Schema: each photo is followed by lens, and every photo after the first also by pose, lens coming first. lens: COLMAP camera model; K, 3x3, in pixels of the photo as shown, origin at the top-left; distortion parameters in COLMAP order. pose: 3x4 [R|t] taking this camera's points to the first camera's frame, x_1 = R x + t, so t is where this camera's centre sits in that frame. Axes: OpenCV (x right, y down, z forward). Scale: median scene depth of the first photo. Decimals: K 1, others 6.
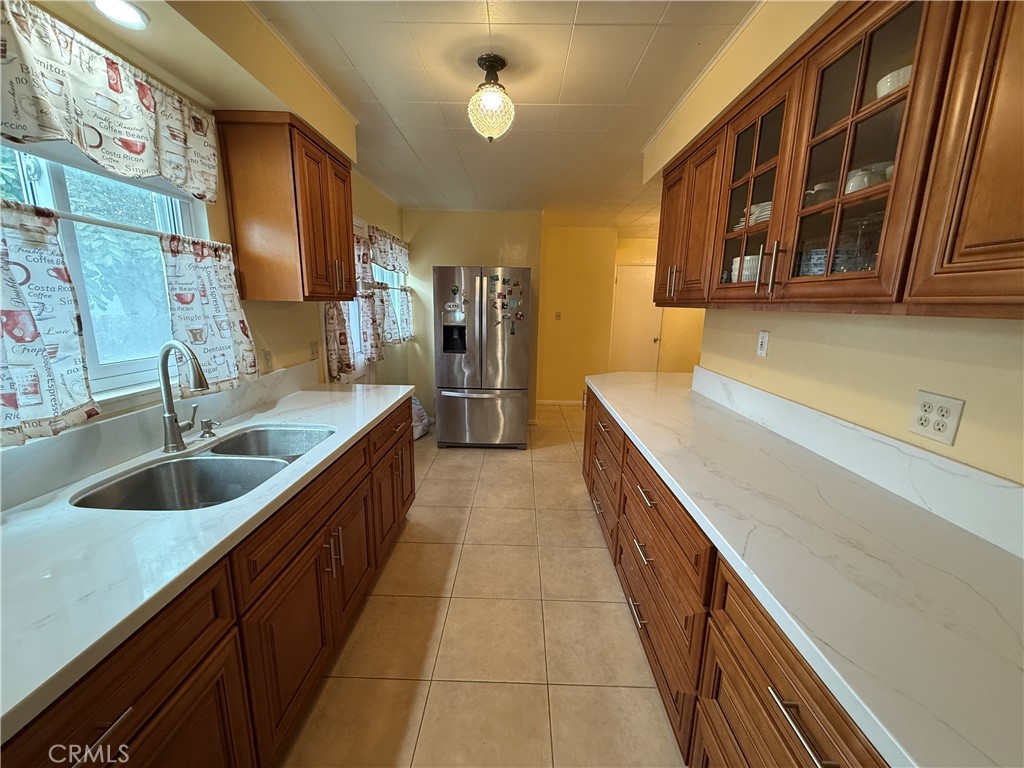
lens RADIAL K [[408.1, 0, 510.7], [0, 408.1, 385.2], [0, 0, 1]] dist [-0.001202, 0.000284]
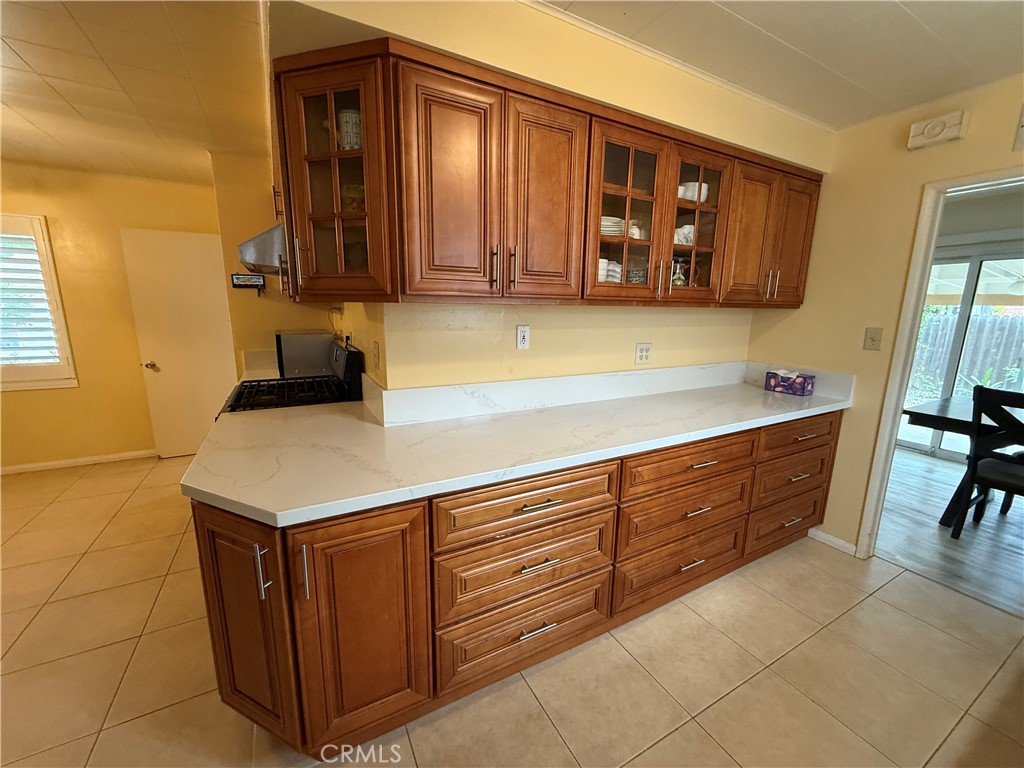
lens RADIAL K [[408.1, 0, 510.7], [0, 408.1, 385.2], [0, 0, 1]] dist [-0.001202, 0.000284]
pose [[-0.501691, -0.187146, 0.844560, -0.355149], [0.150719, 0.942474, 0.298374, -0.393692], [-0.851815, 0.276983, -0.444624, 1.983167]]
